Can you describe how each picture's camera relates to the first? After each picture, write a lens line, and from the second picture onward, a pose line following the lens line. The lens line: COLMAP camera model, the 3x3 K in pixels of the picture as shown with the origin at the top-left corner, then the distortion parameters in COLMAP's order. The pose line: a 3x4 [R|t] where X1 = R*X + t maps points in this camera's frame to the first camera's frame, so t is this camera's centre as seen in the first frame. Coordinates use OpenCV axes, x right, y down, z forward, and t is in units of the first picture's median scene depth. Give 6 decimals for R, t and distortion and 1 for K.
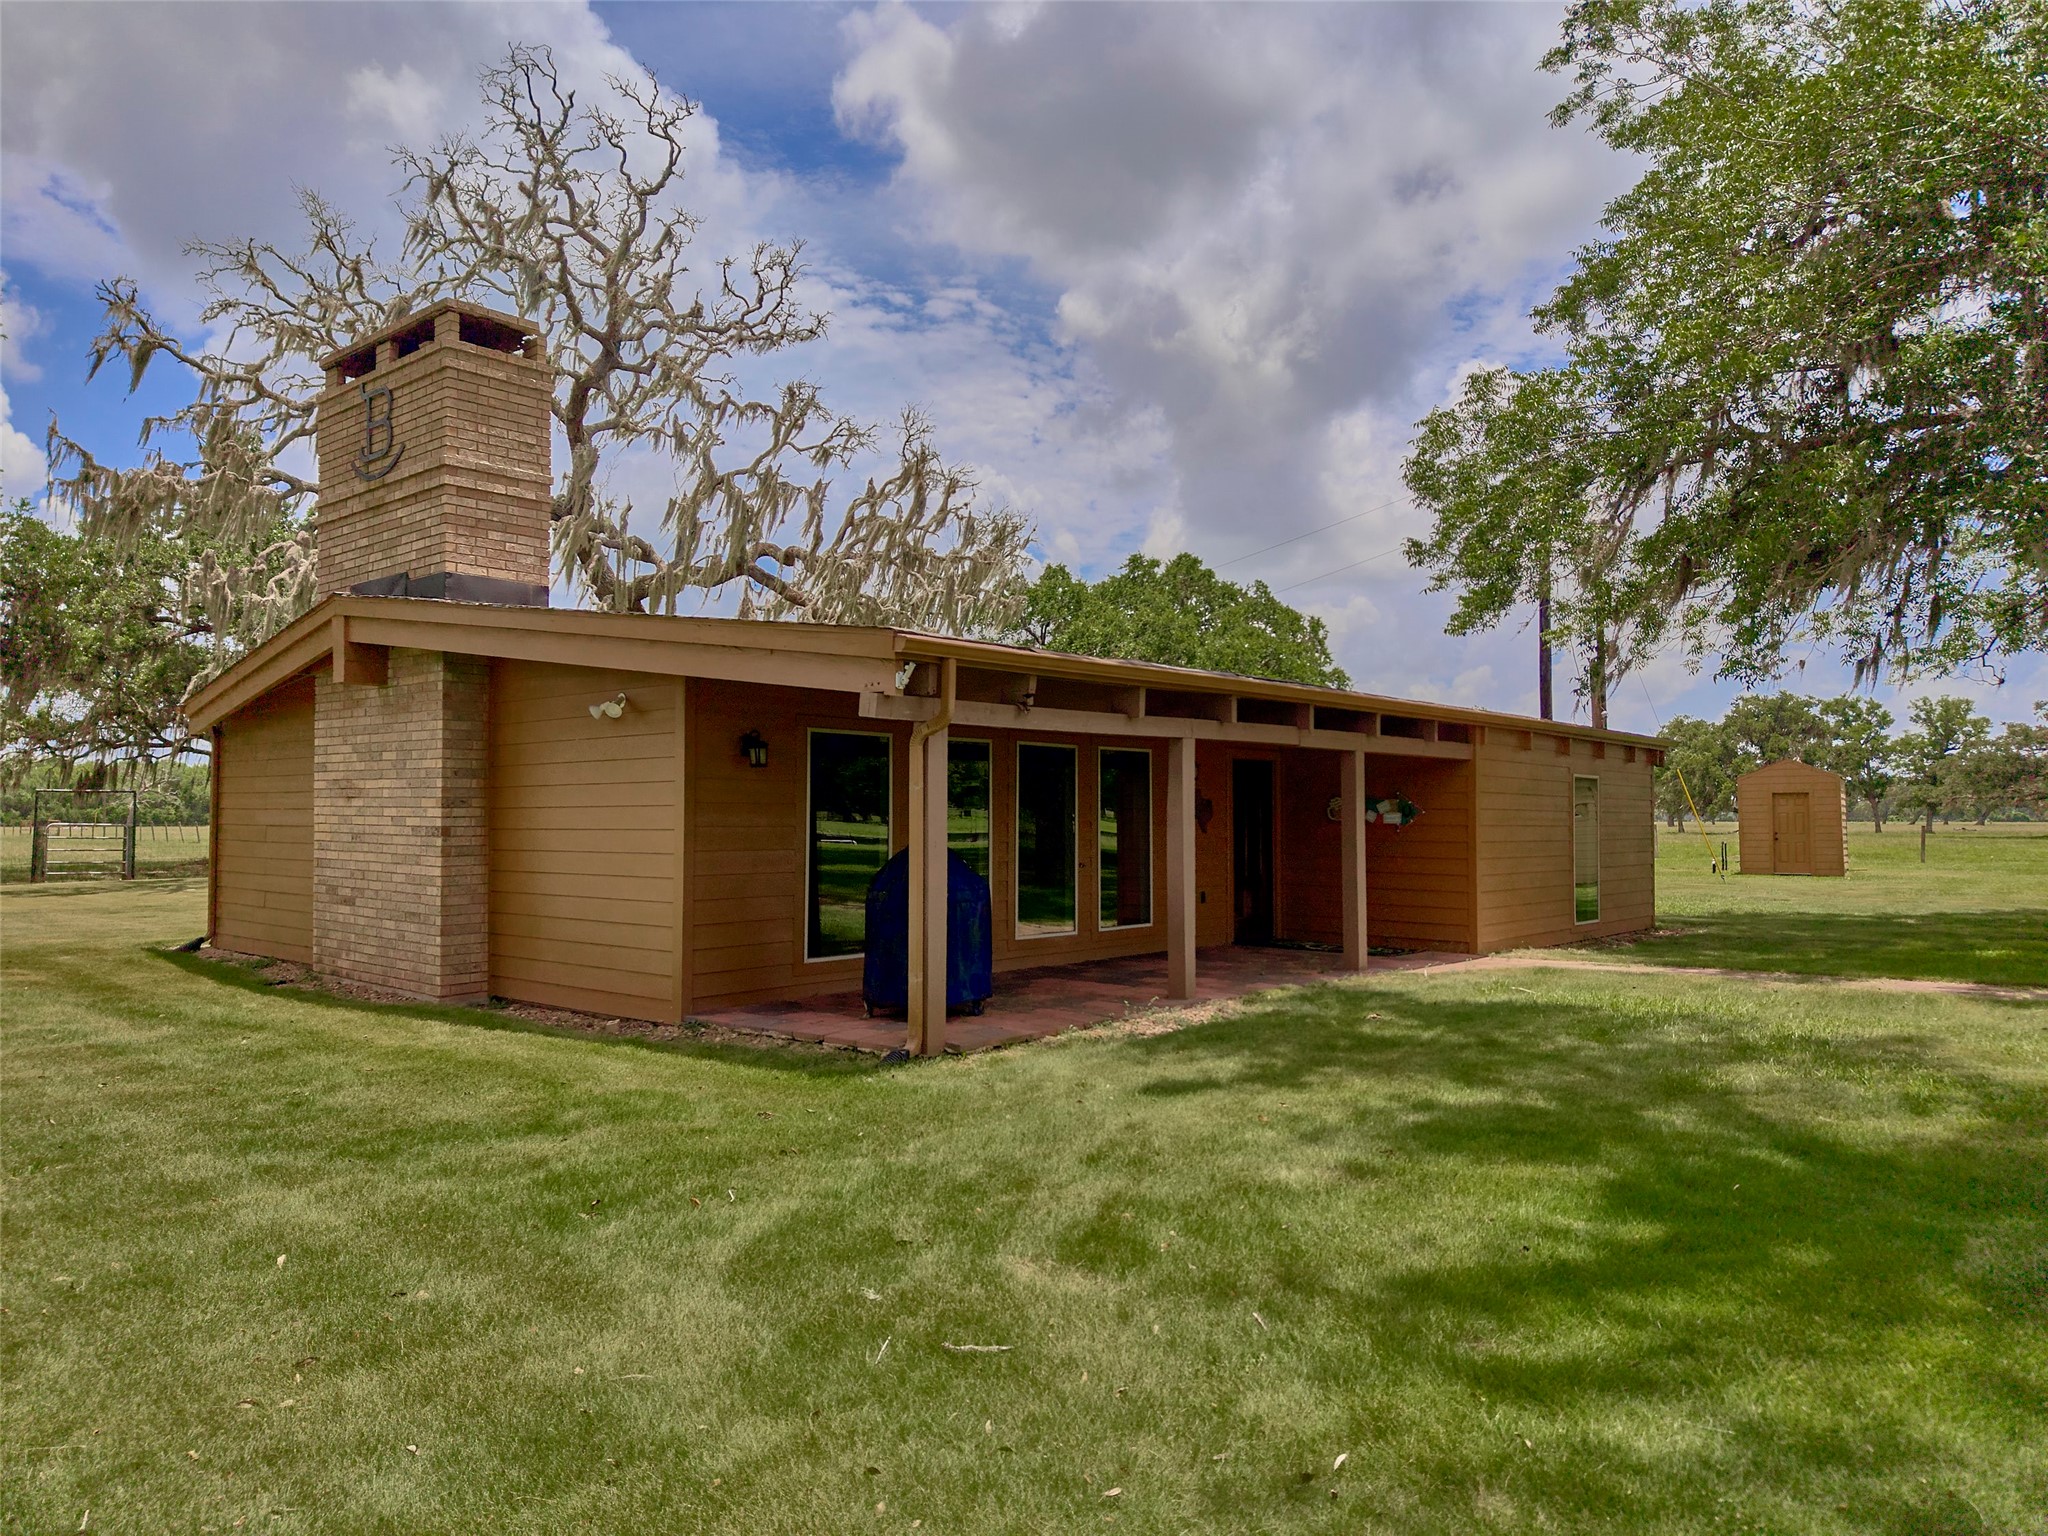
lens RADIAL K [[1374.3, 0, 1049.5], [0, 1374.3, 767.4], [0, 0, 1]] dist [-0.003696, -0.004103]
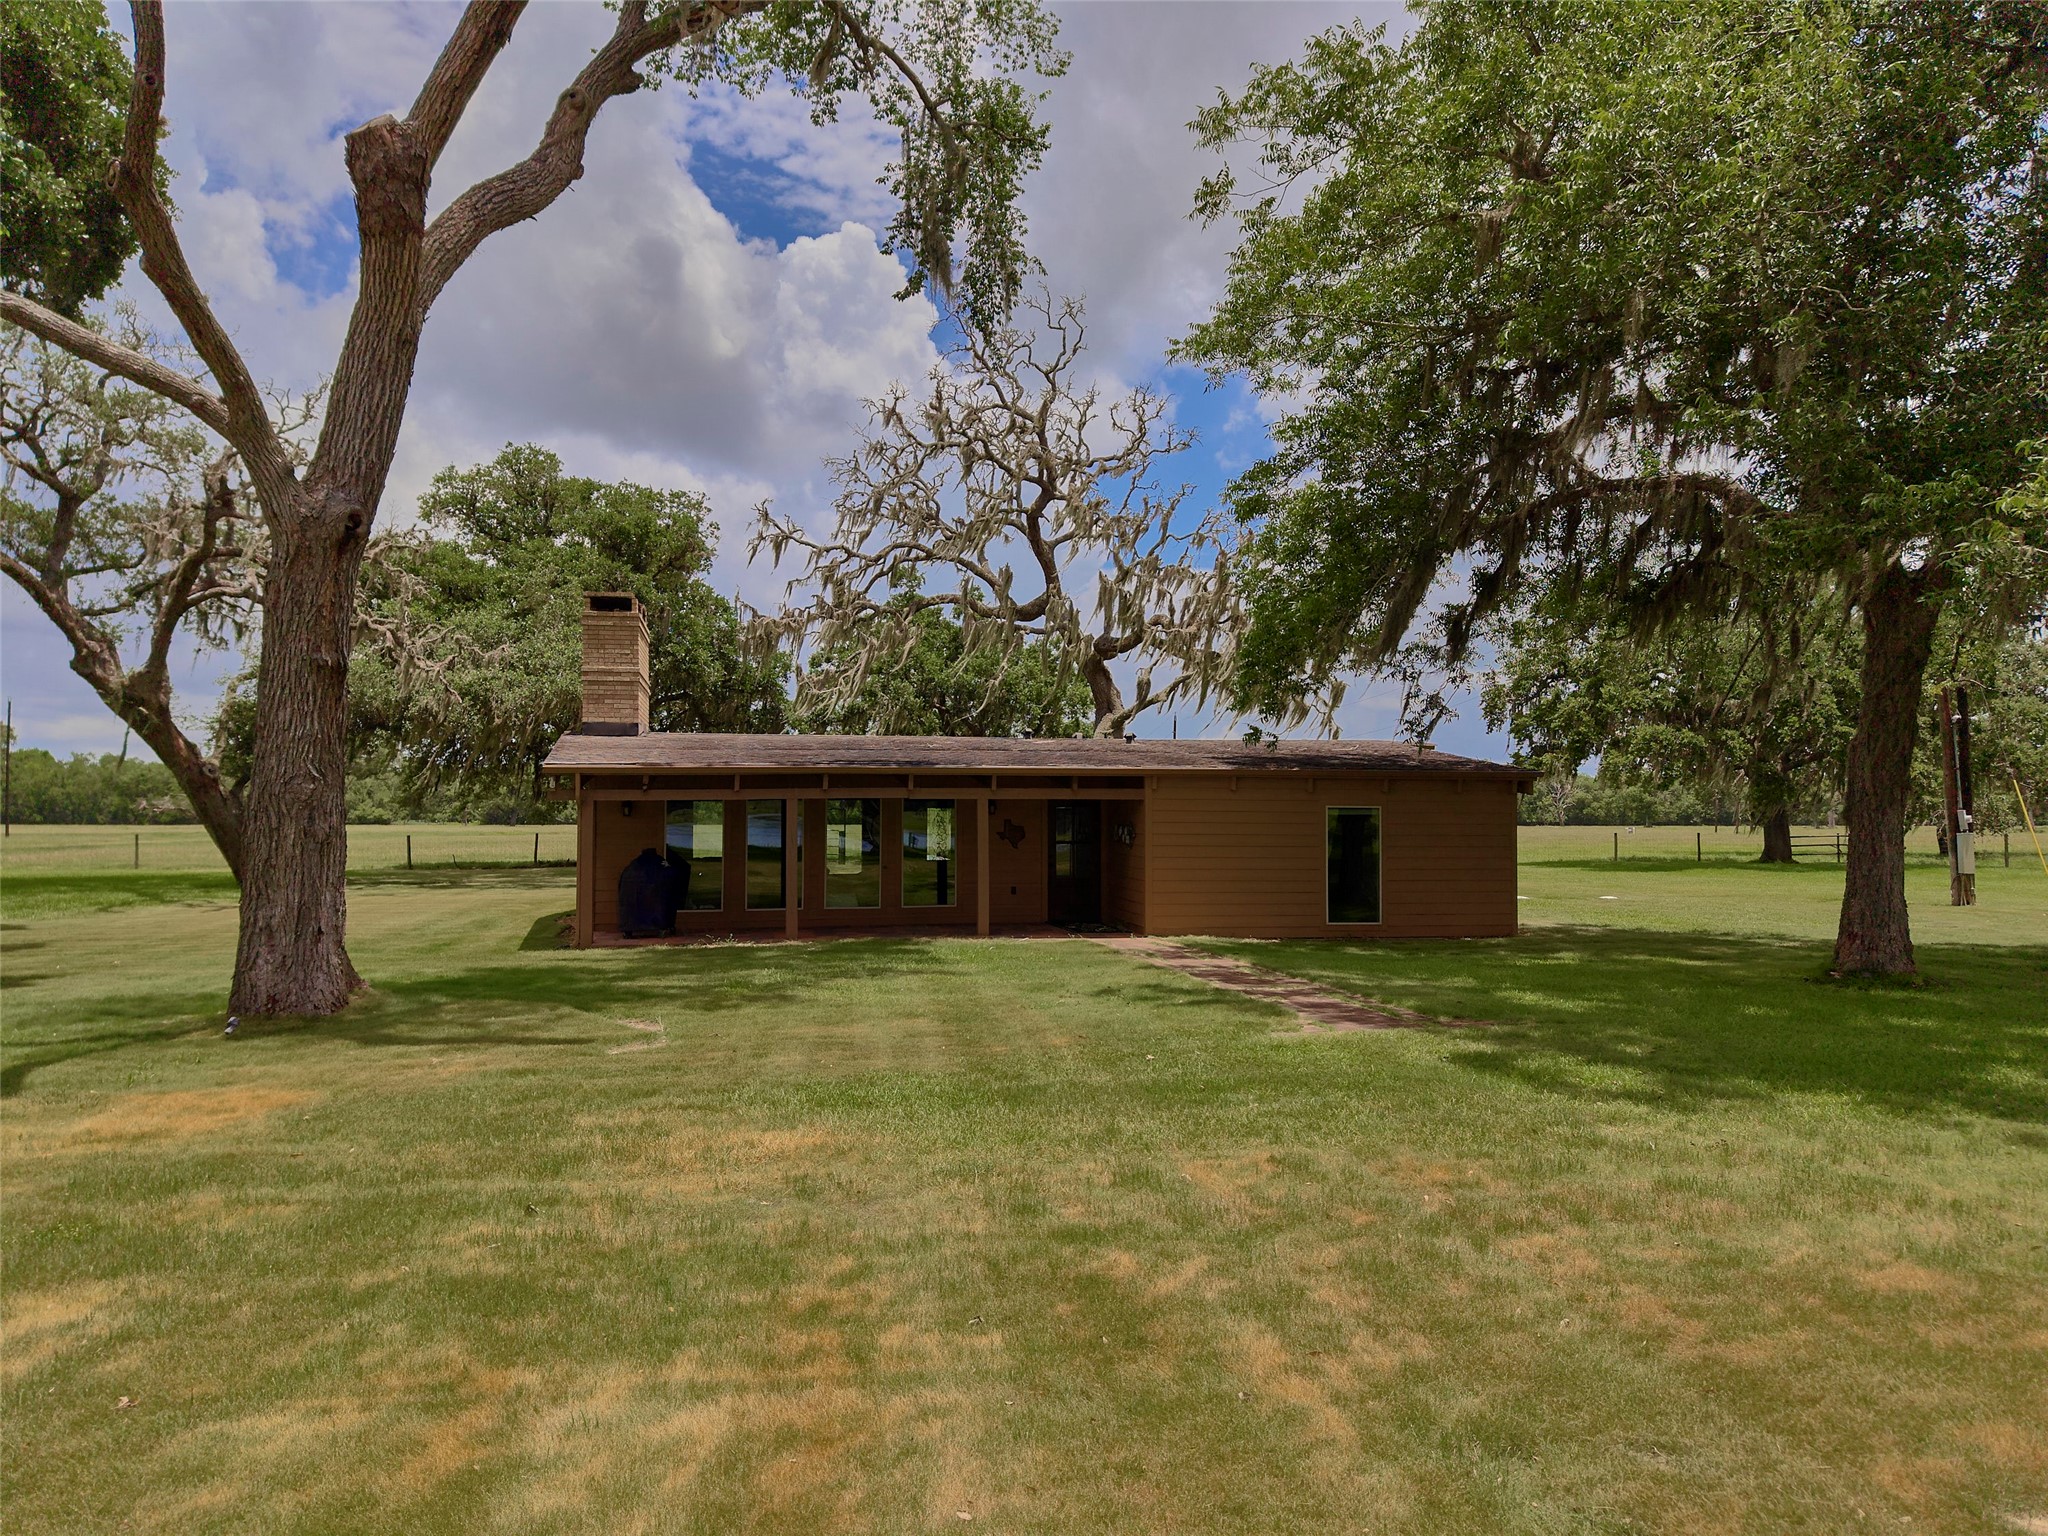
lens RADIAL K [[1374.3, 0, 1049.5], [0, 1374.3, 767.4], [0, 0, 1]] dist [-0.003696, -0.004103]
pose [[0.798705, -0.024254, -0.601234, 0.602166], [0.022091, 0.999696, -0.010982, -0.014299], [0.601318, -0.004510, 0.798997, -0.111053]]
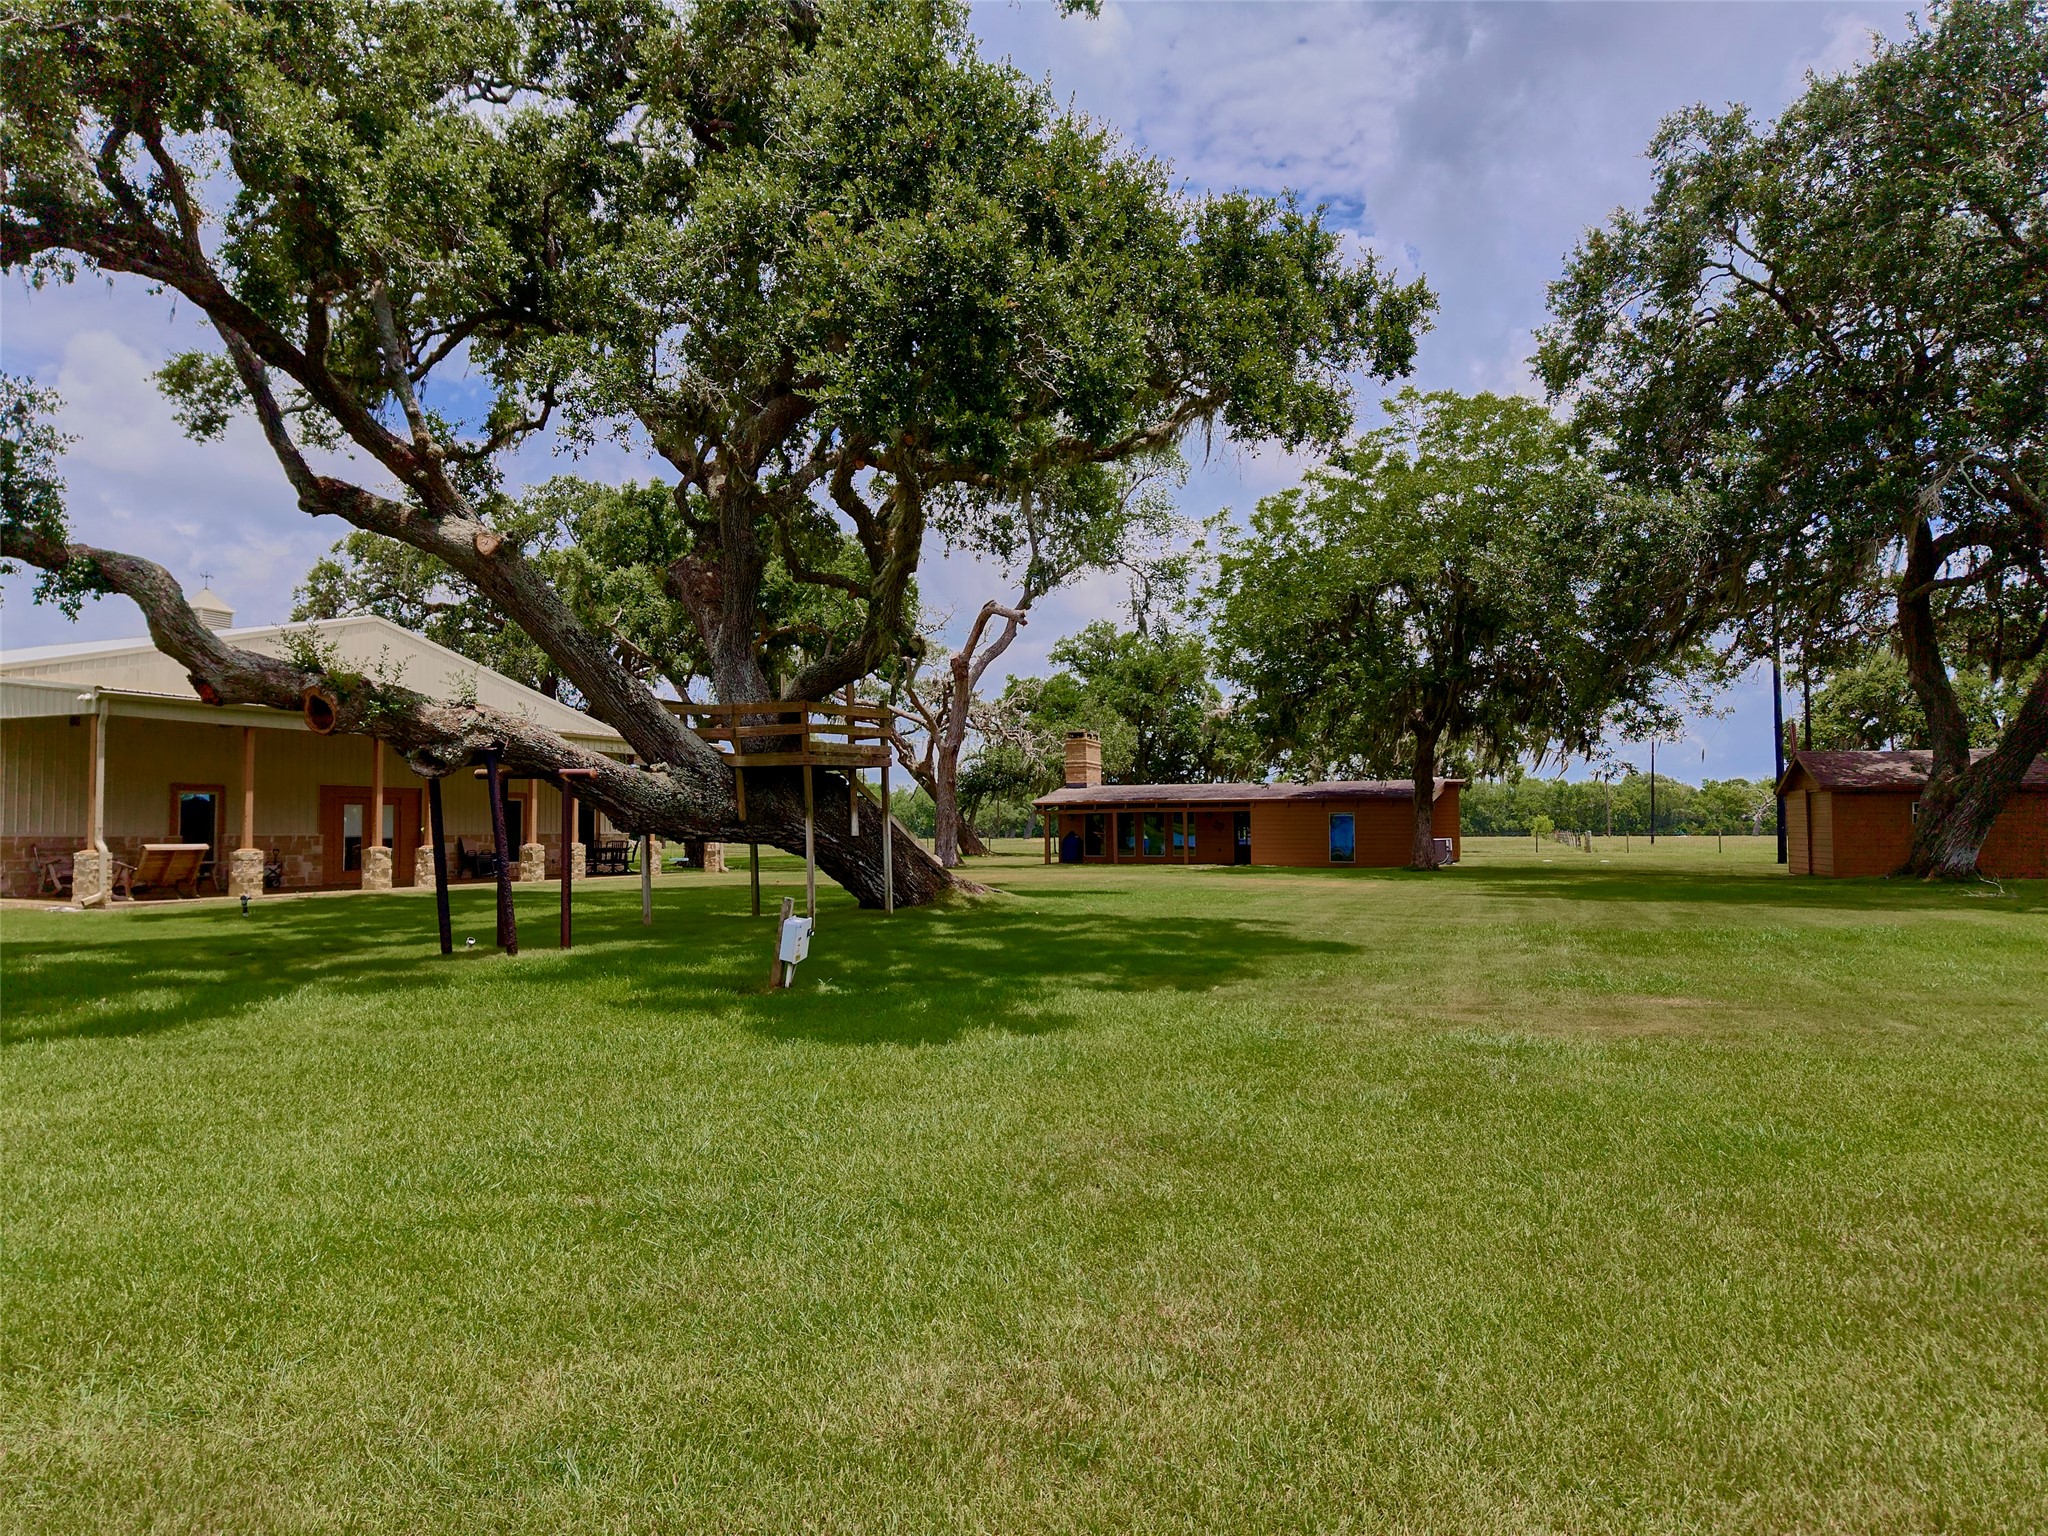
lens RADIAL K [[1374.3, 0, 1049.5], [0, 1374.3, 767.4], [0, 0, 1]] dist [-0.003696, -0.004103]
pose [[0.404442, -0.048691, -0.913267, 1.954173], [0.039757, 0.998574, -0.035632, -0.006459], [0.913699, -0.021898, 0.405801, -0.545788]]
